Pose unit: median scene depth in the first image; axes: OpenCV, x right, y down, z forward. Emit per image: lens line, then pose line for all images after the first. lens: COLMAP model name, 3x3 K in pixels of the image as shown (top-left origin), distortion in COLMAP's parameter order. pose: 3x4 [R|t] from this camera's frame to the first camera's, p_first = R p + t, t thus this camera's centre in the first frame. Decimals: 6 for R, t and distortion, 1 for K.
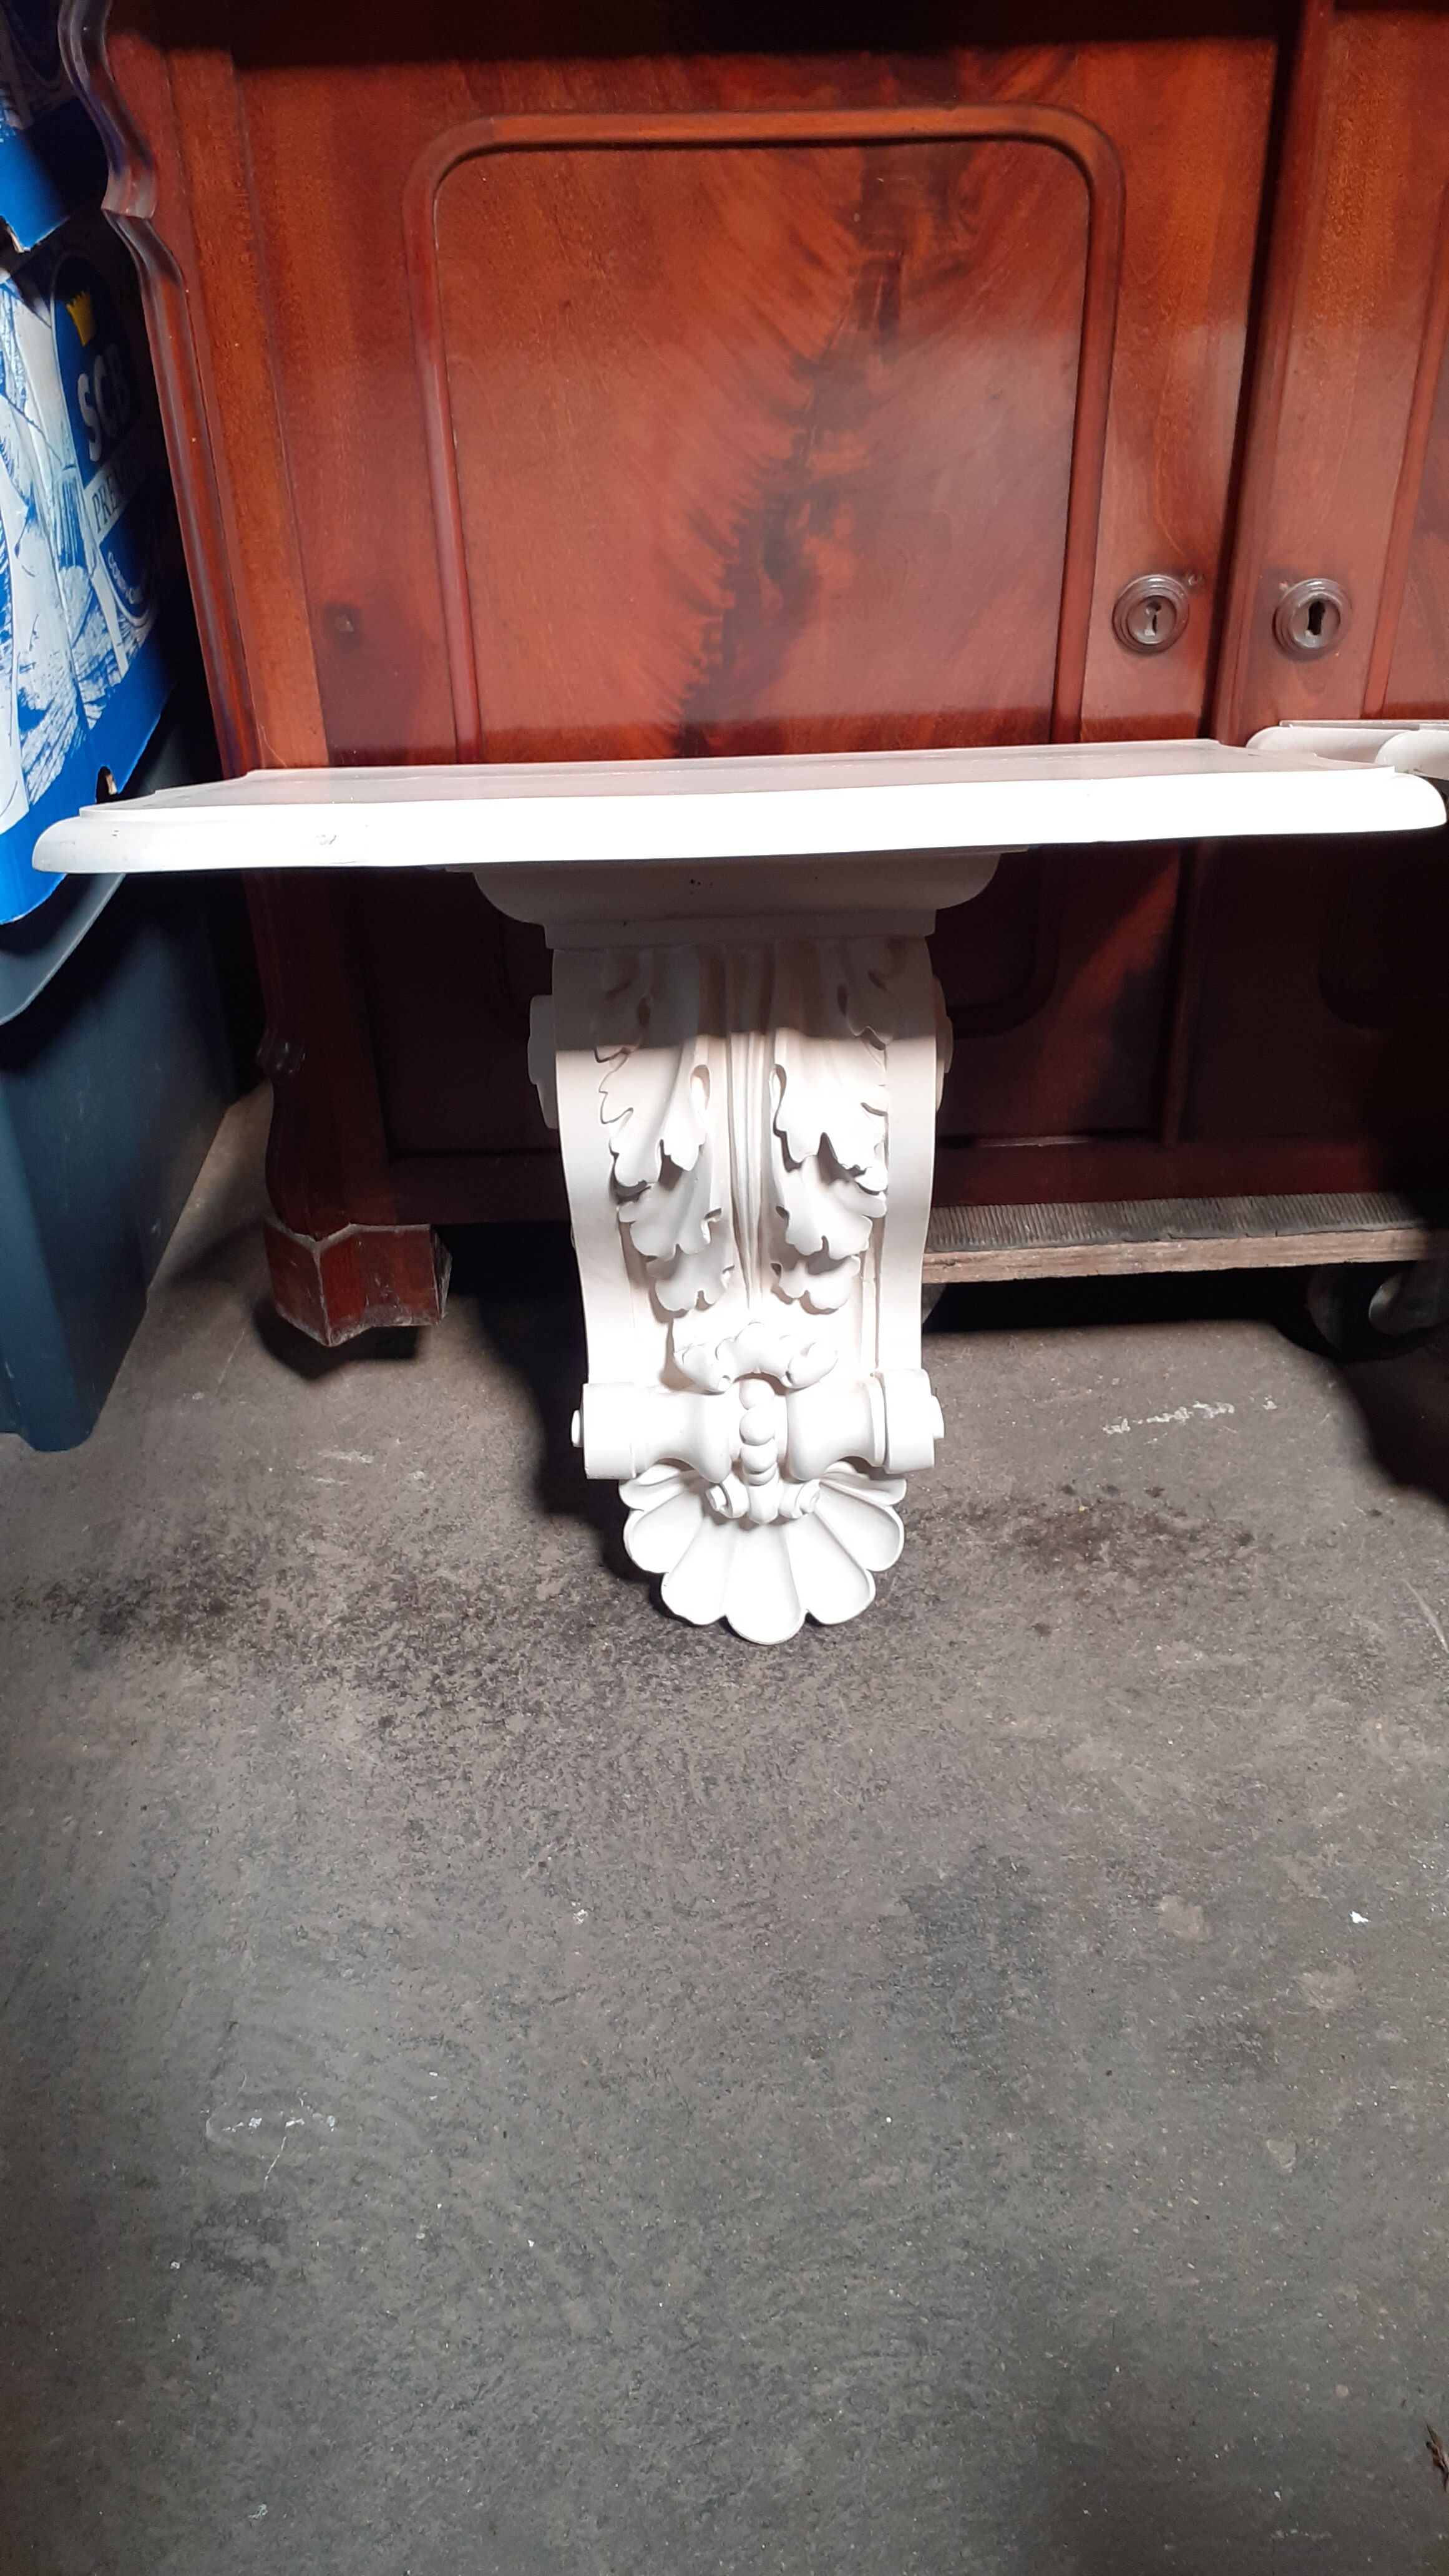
lens RADIAL K [[2082.0, 0, 733.4], [0, 2082.0, 1246.8], [0, 0, 1]] dist [0.059535, -0.118828]
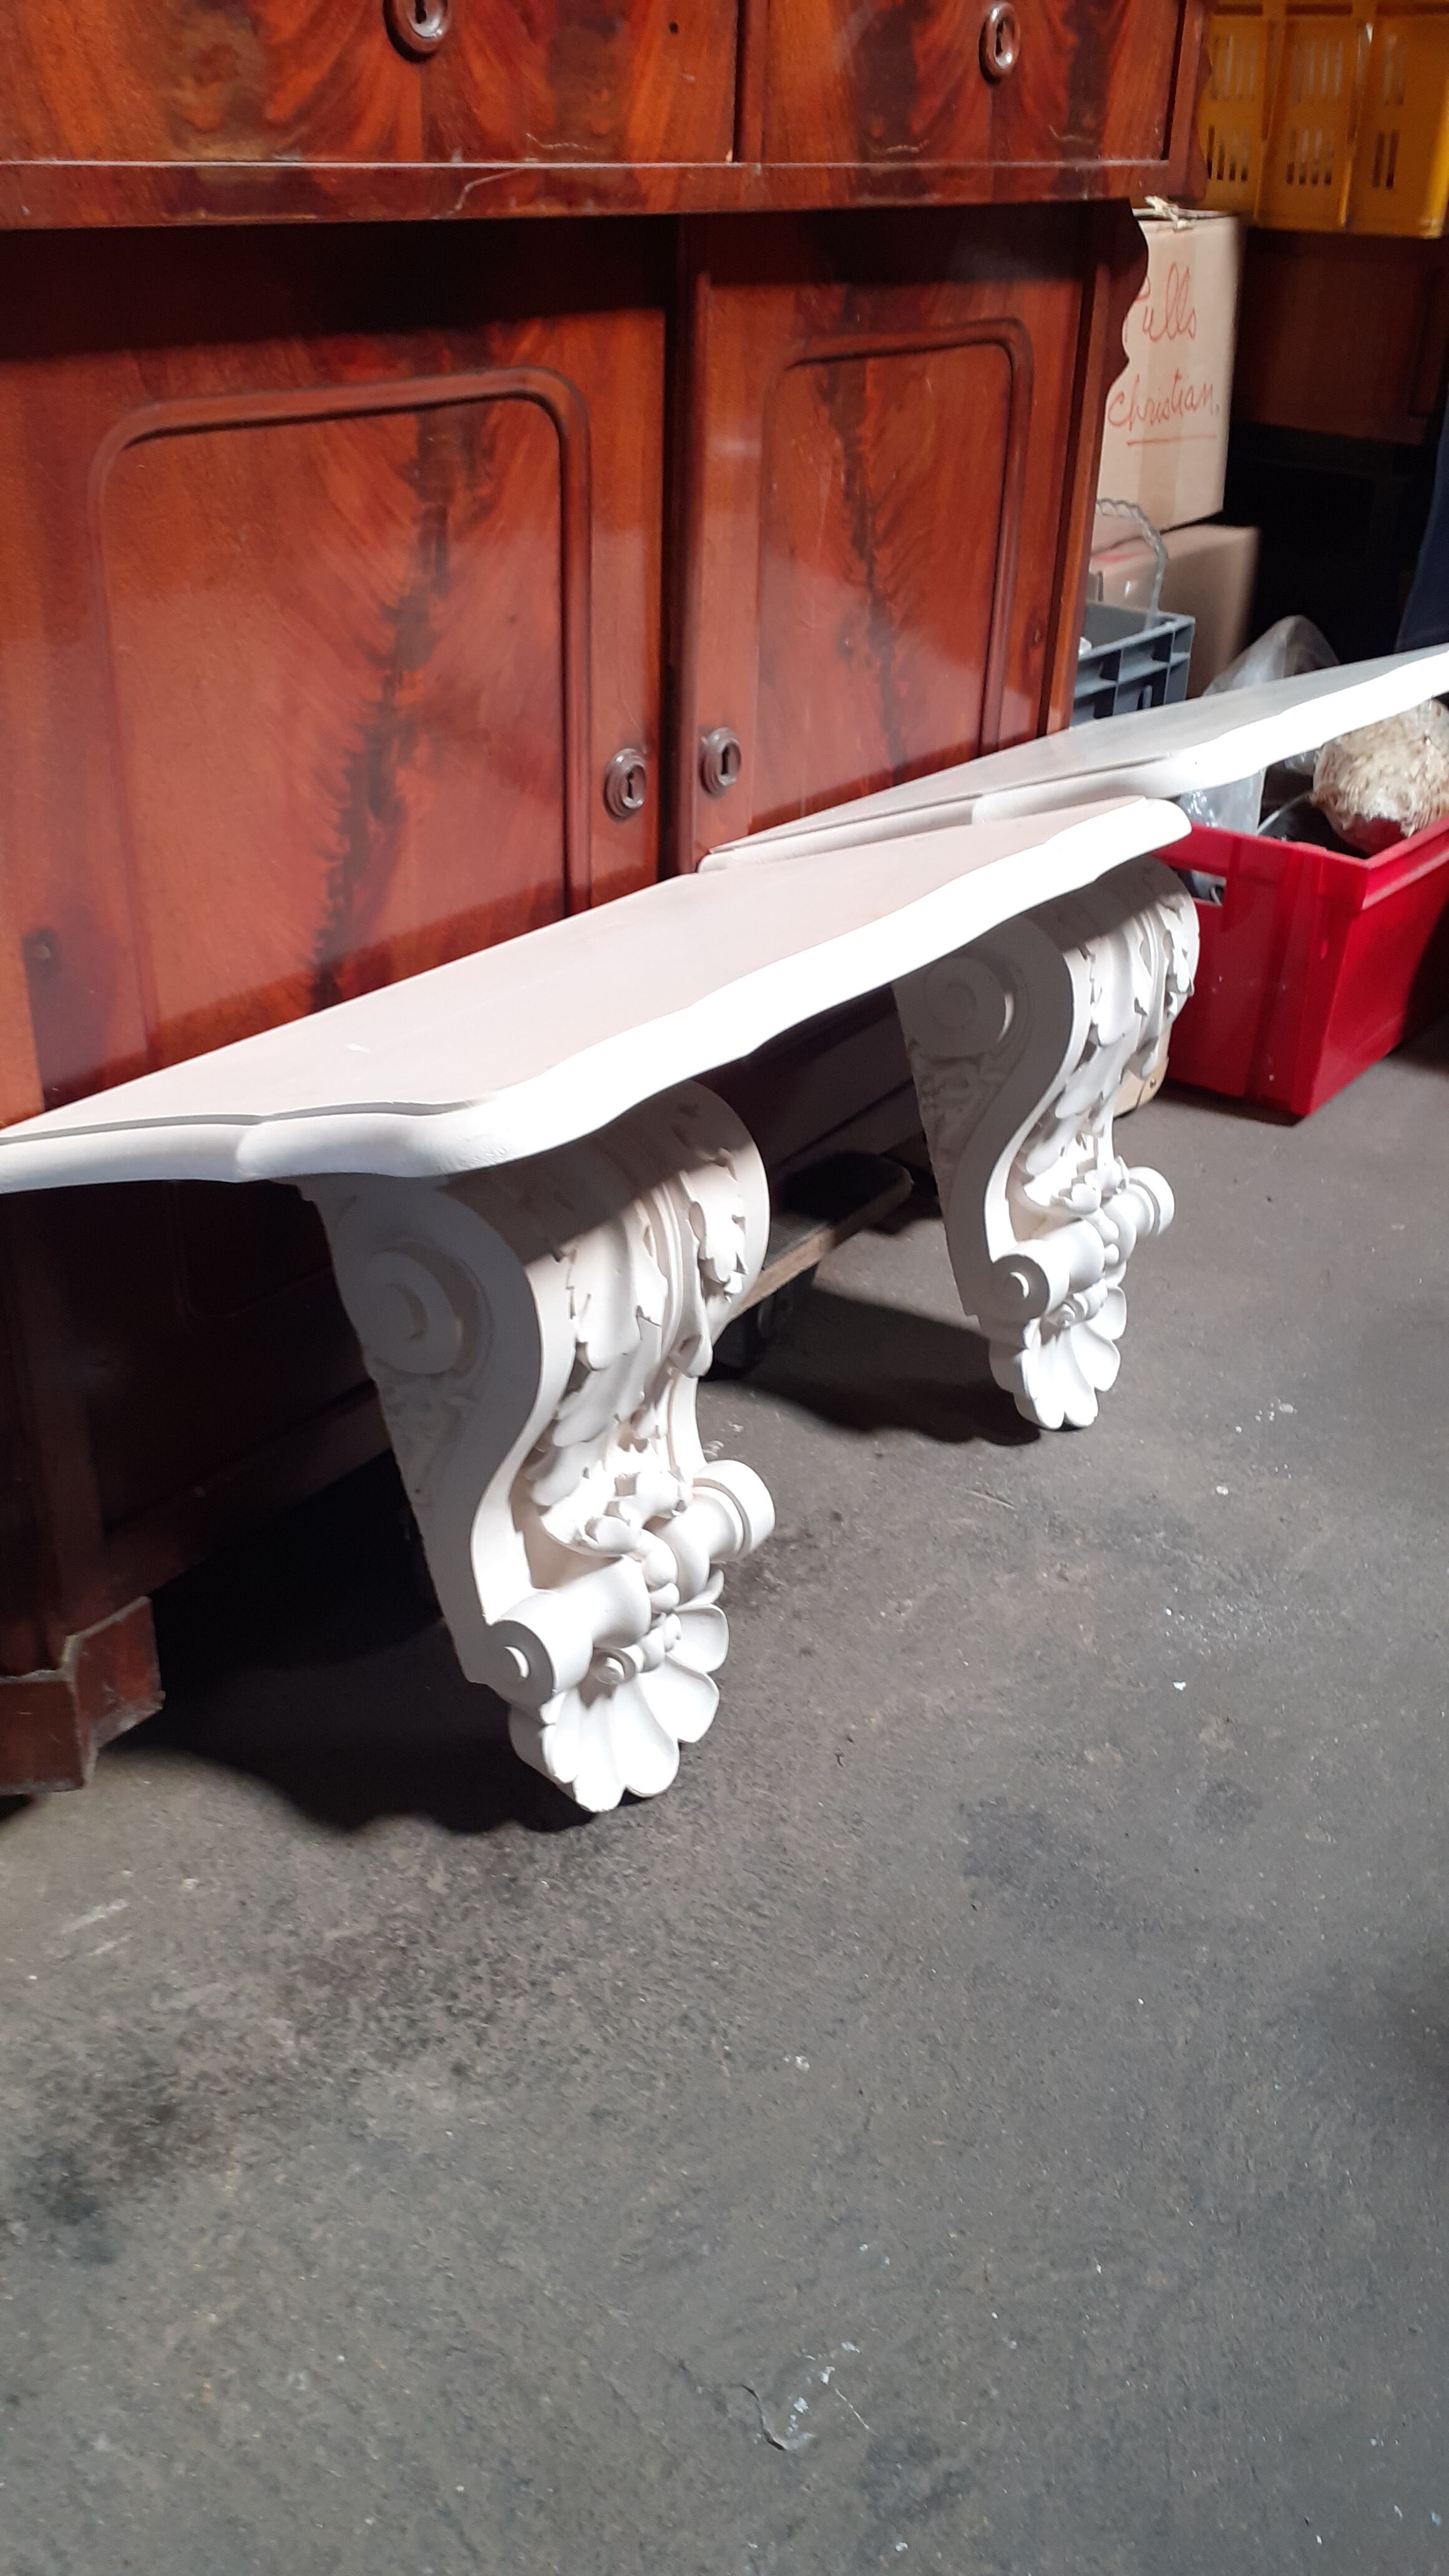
lens RADIAL K [[2082.0, 0, 729.6], [0, 2082.0, 1248.0], [0, 0, 1]] dist [0.059535, -0.118828]
pose [[0.629722, -0.337562, 0.699644, -0.651768], [0.418991, 0.906005, 0.060010, -0.109353], [-0.654139, 0.255355, 0.711967, 0.194839]]
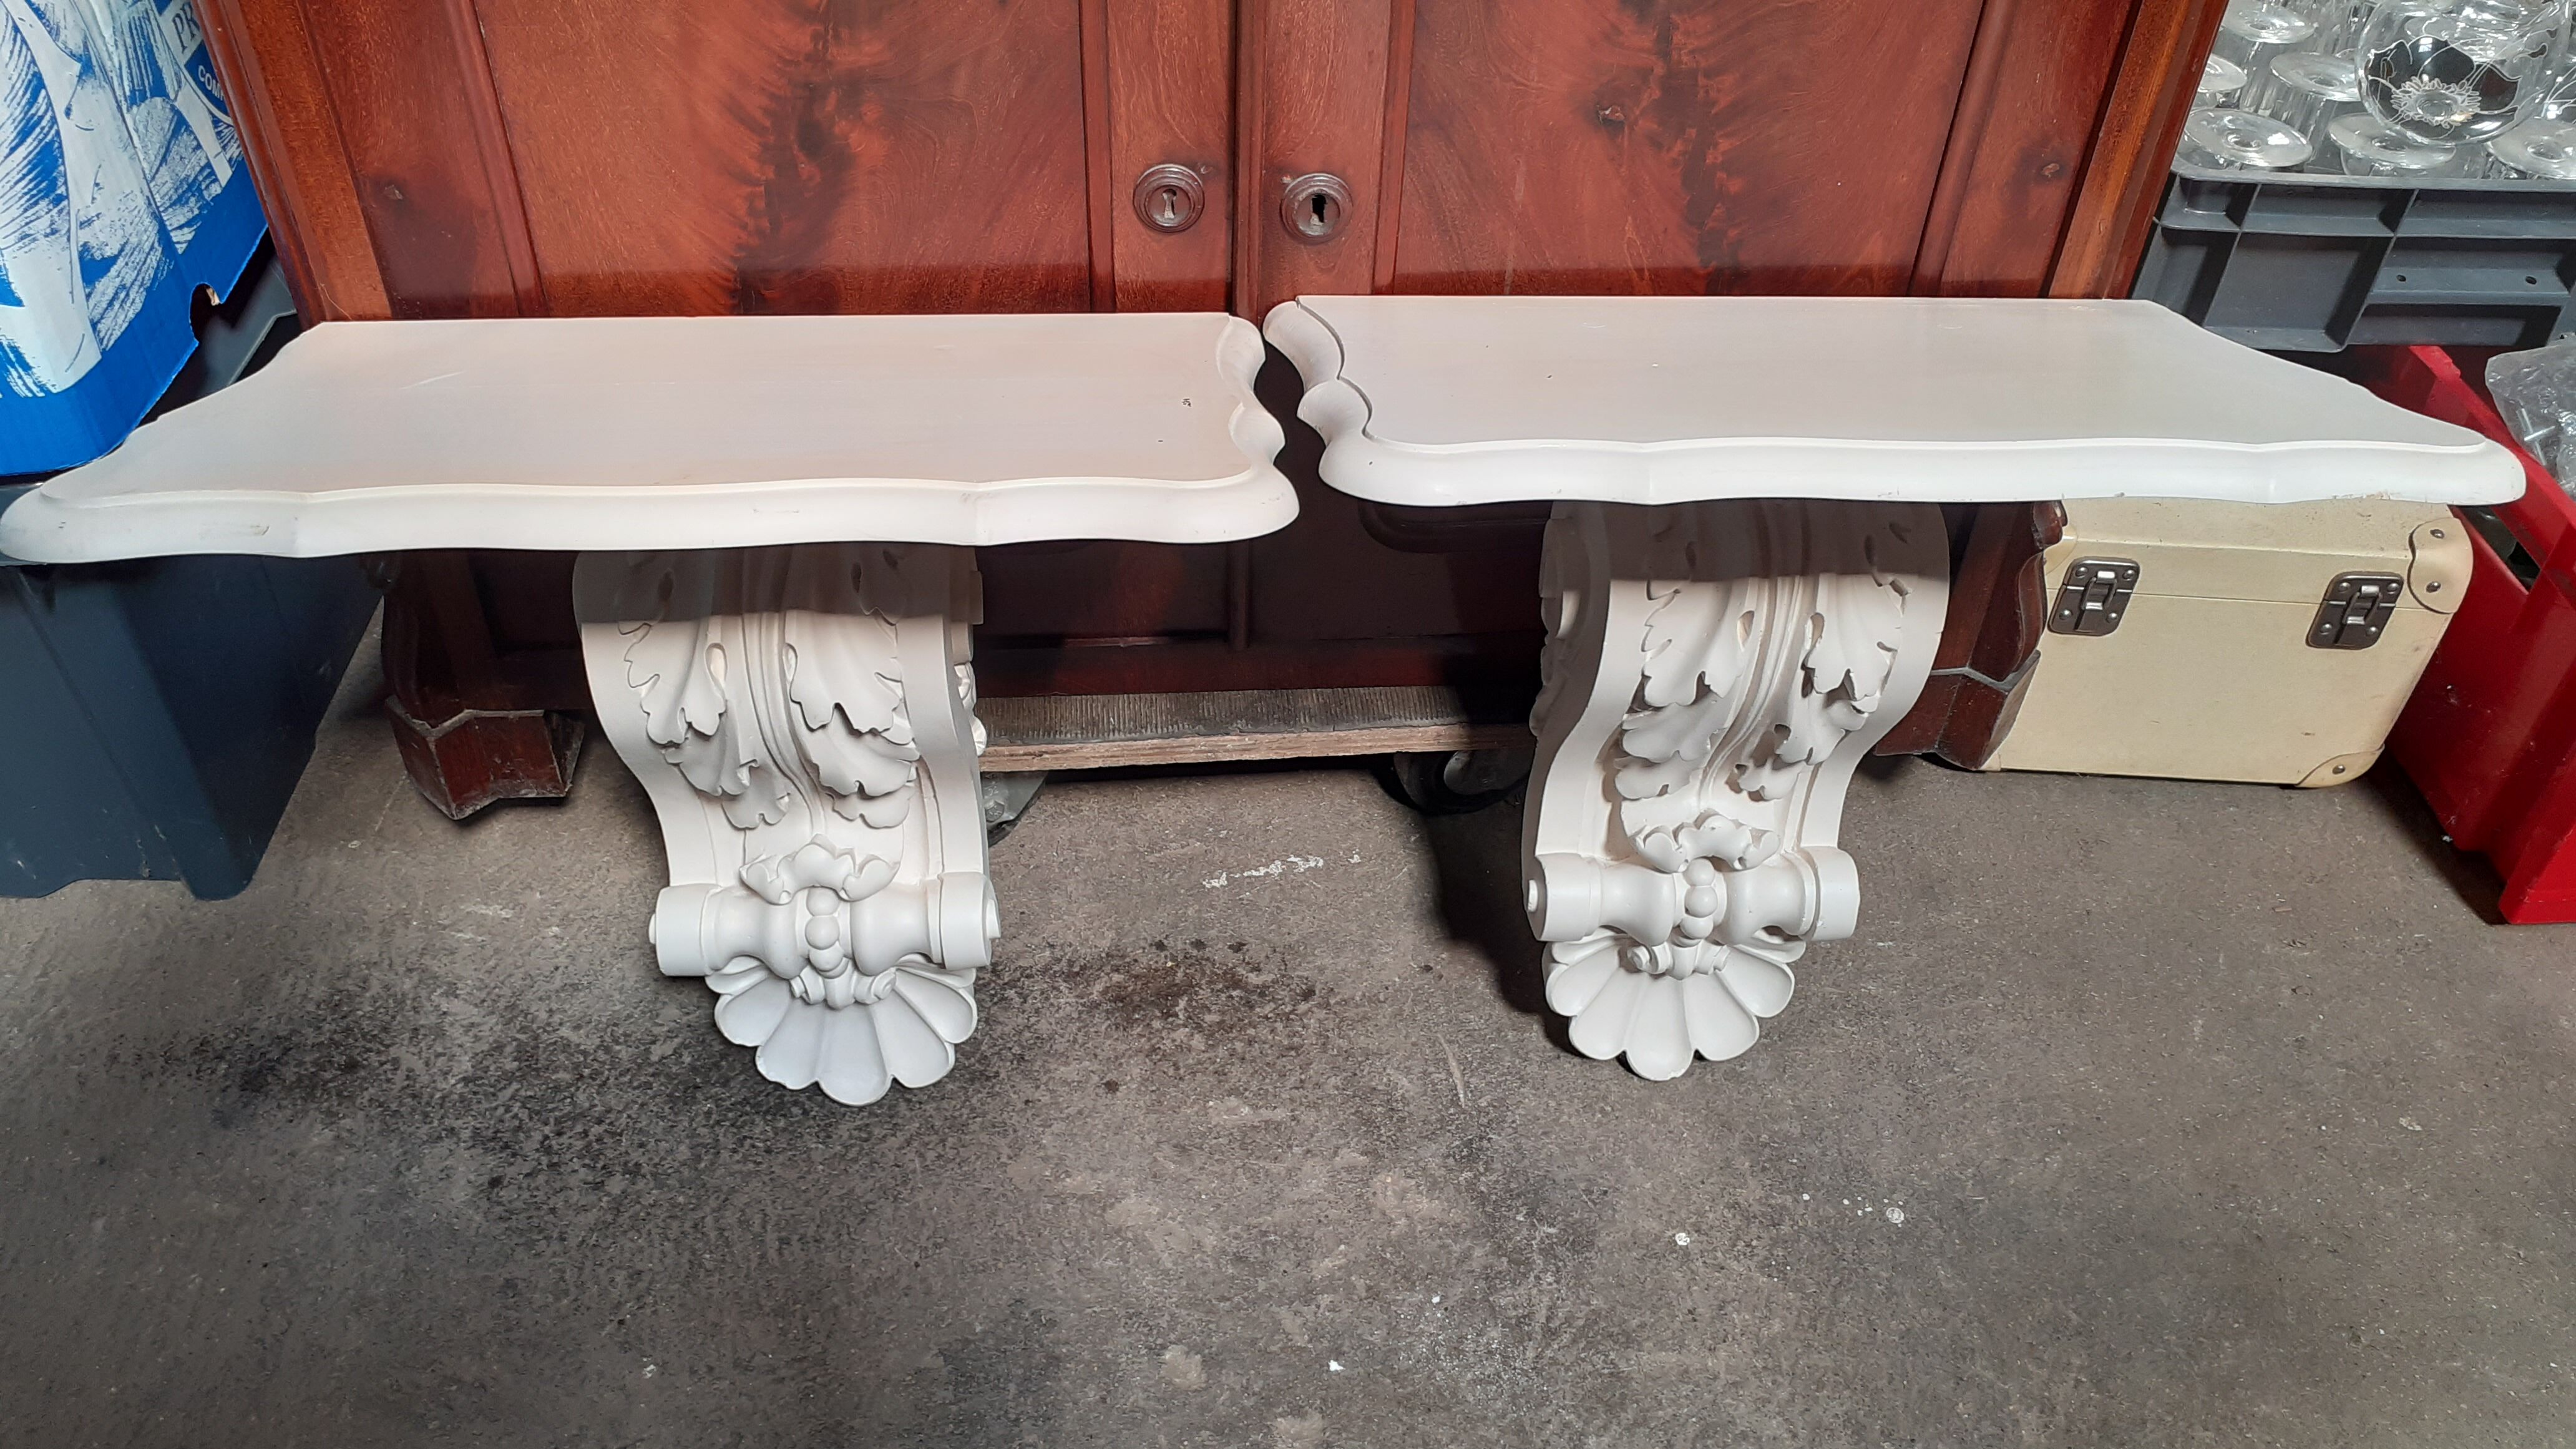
lens RADIAL K [[2082.0, 0, 1255.3], [0, 2082.0, 711.7], [0, 0, 1]] dist [0.059535, -0.118828]
pose [[0.998589, 0.007241, 0.052608, 0.184699], [-0.013505, 0.992717, 0.119713, -0.166106], [-0.051358, -0.120254, 0.991414, -0.087287]]
